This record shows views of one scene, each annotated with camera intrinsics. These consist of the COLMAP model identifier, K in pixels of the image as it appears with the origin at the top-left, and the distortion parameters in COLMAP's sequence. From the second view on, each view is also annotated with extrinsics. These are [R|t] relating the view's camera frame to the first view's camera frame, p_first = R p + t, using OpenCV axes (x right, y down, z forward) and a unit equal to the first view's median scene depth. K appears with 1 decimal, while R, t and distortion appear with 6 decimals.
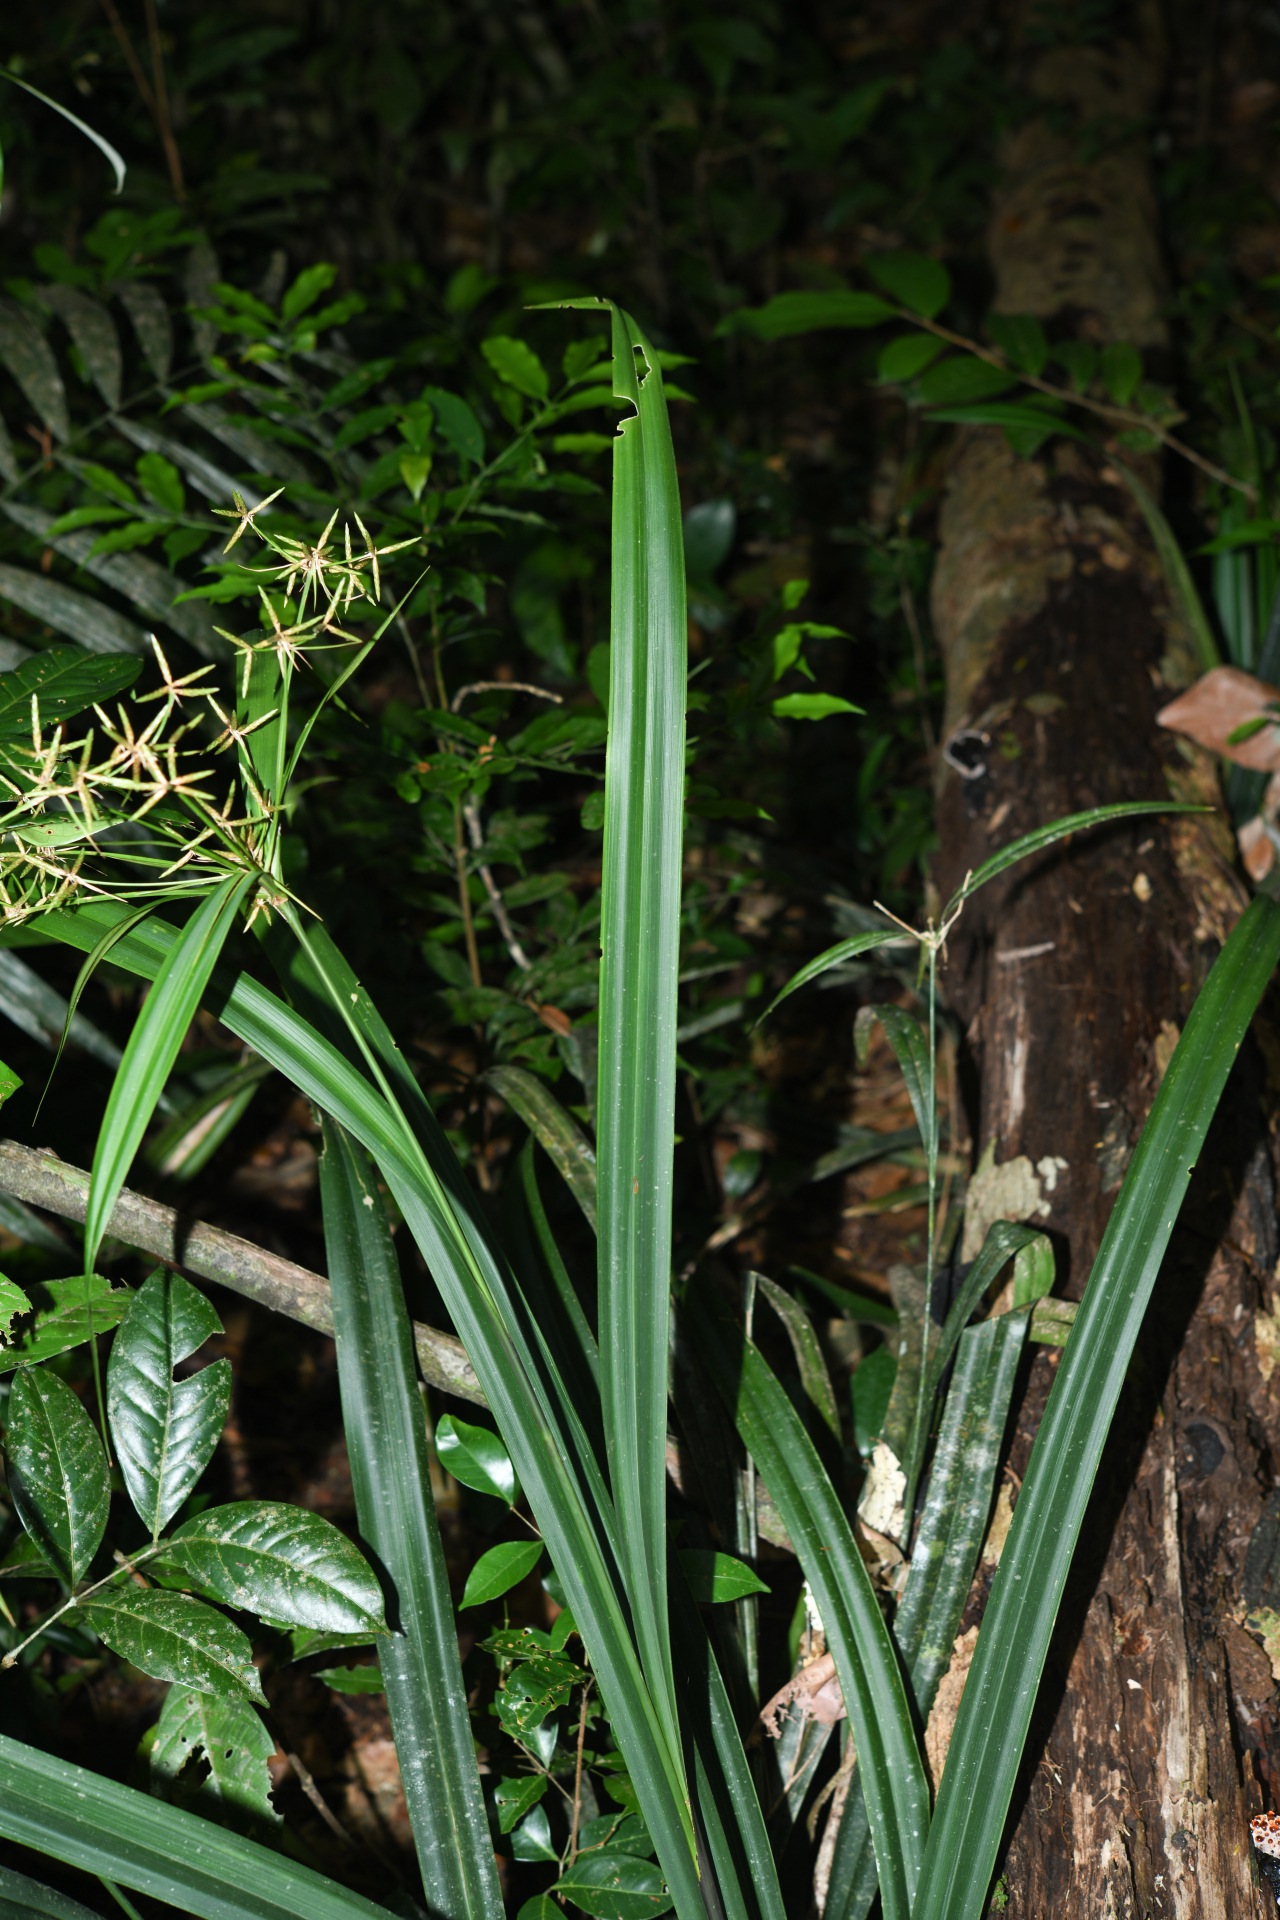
lens RADIAL K [[3208.2, 0, 639.3], [0, 3208.2, 964.5], [0, 0, 1]] dist [0.017689, 0.000000]
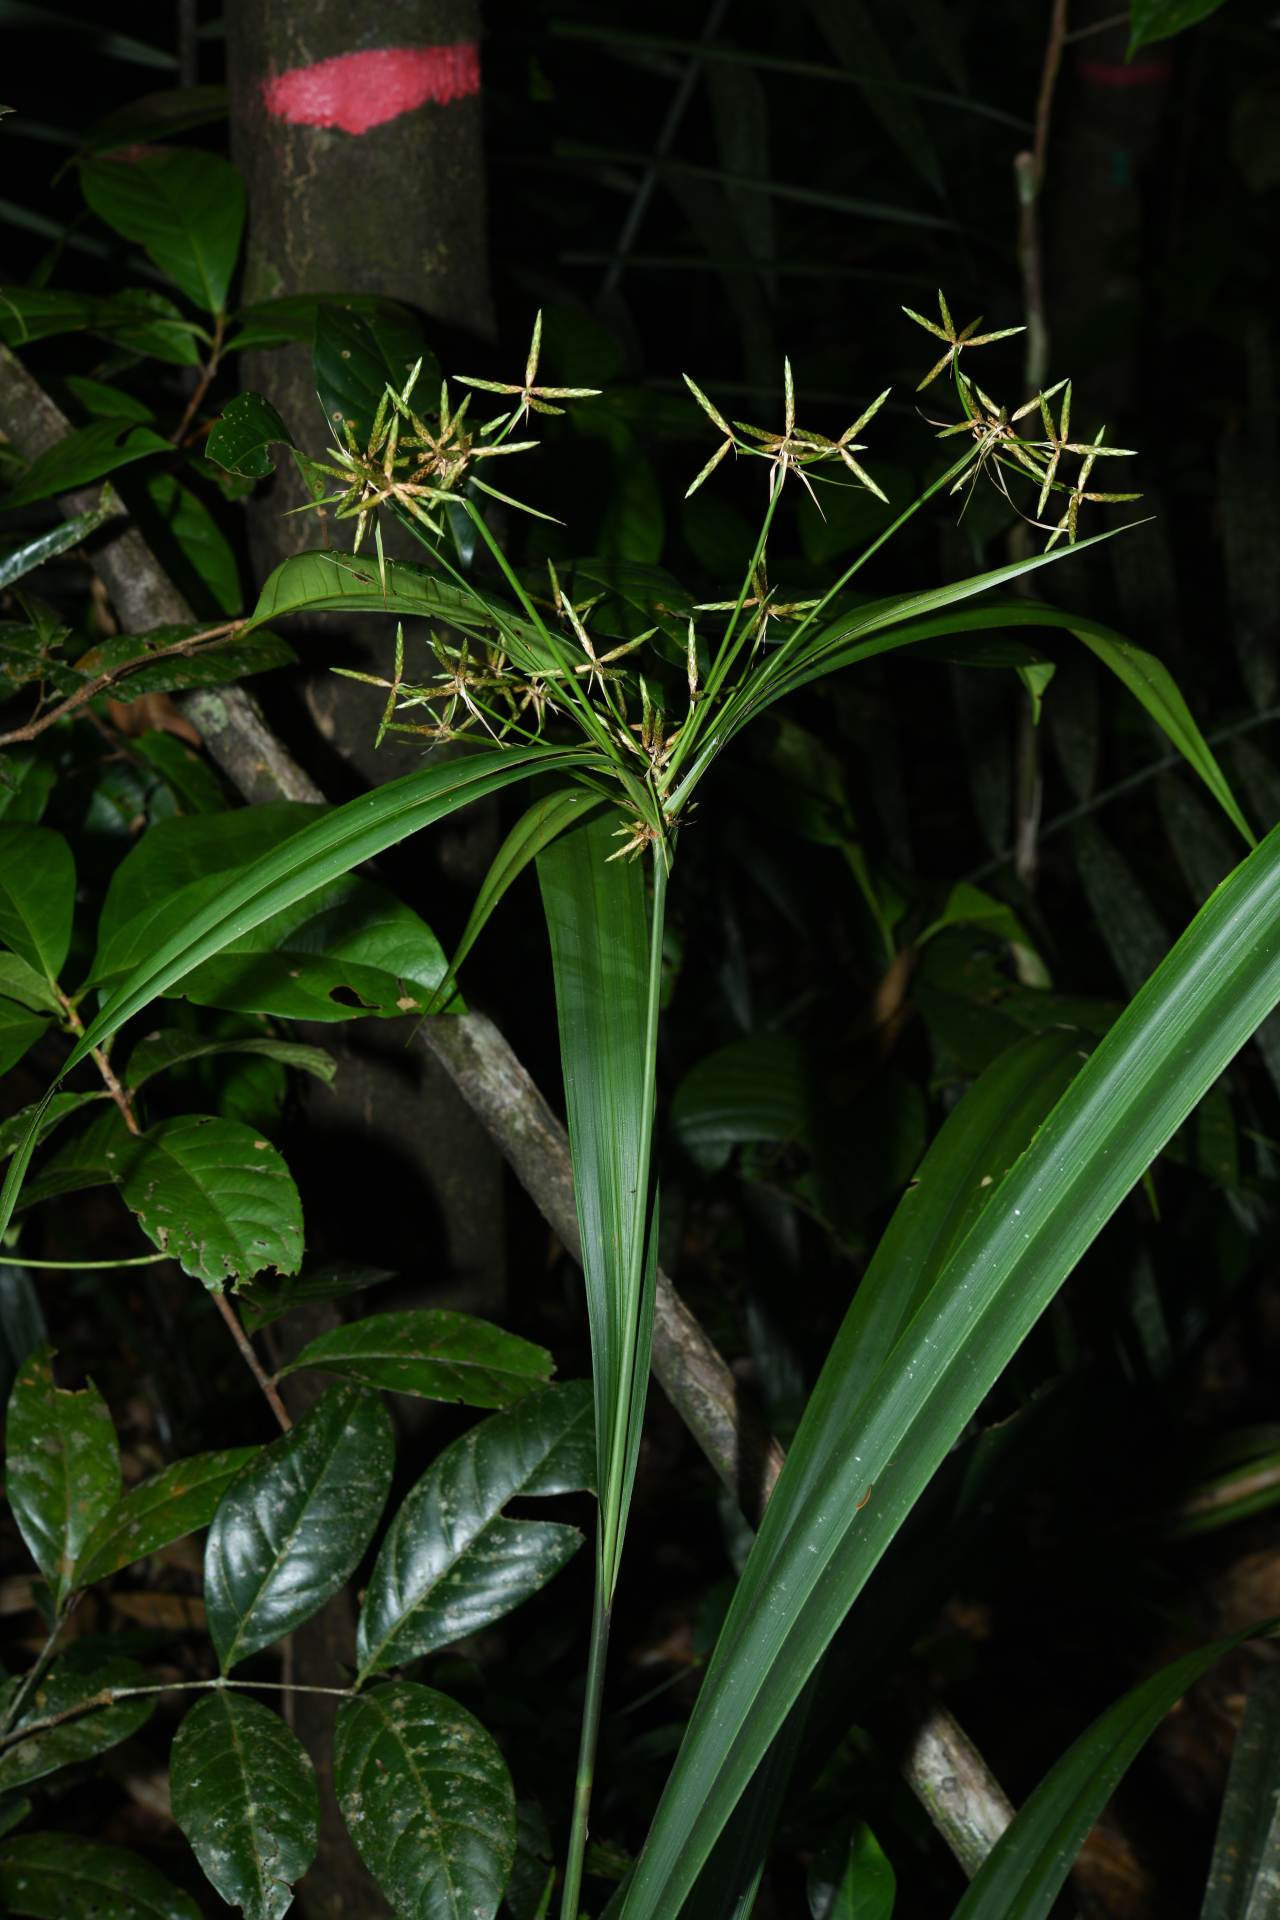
lens RADIAL K [[3208.2, 0, 636.7], [0, 3208.2, 953.4], [0, 0, 1]] dist [0.017689, 0.000000]
pose [[0.702216, 0.428001, -0.568954, 0.255977], [-0.504011, 0.863264, 0.027338, -0.014294], [0.502858, 0.267562, 0.821915, 0.435835]]
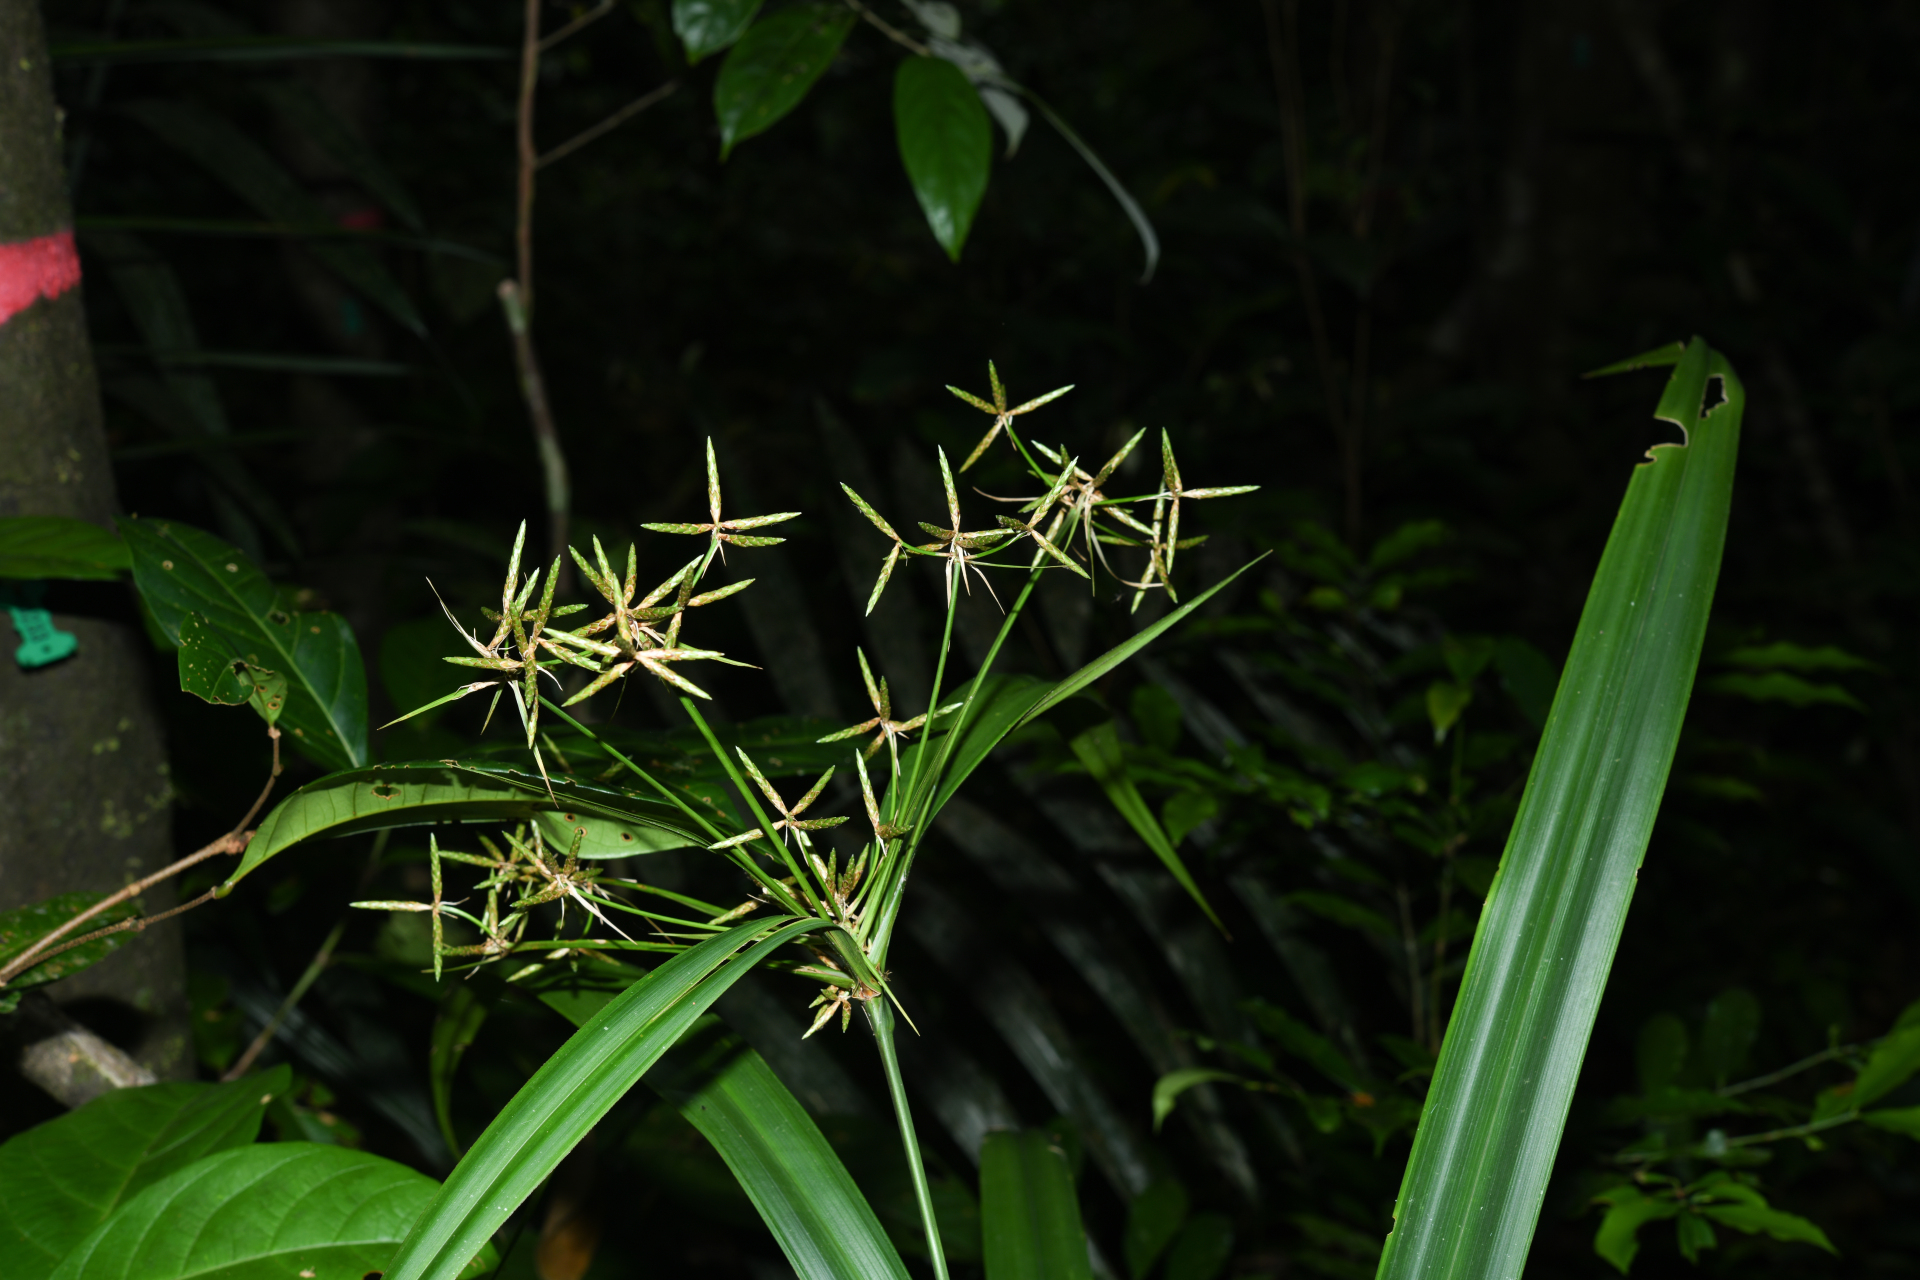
lens RADIAL K [[3208.2, 0, 961.0], [0, 3208.2, 642.3], [0, 0, 1]] dist [0.017689, 0.000000]
pose [[0.933654, 0.185001, -0.306698, 0.068394], [-0.264158, 0.933935, -0.240802, 0.053826], [0.241888, 0.305843, 0.920842, 0.417153]]
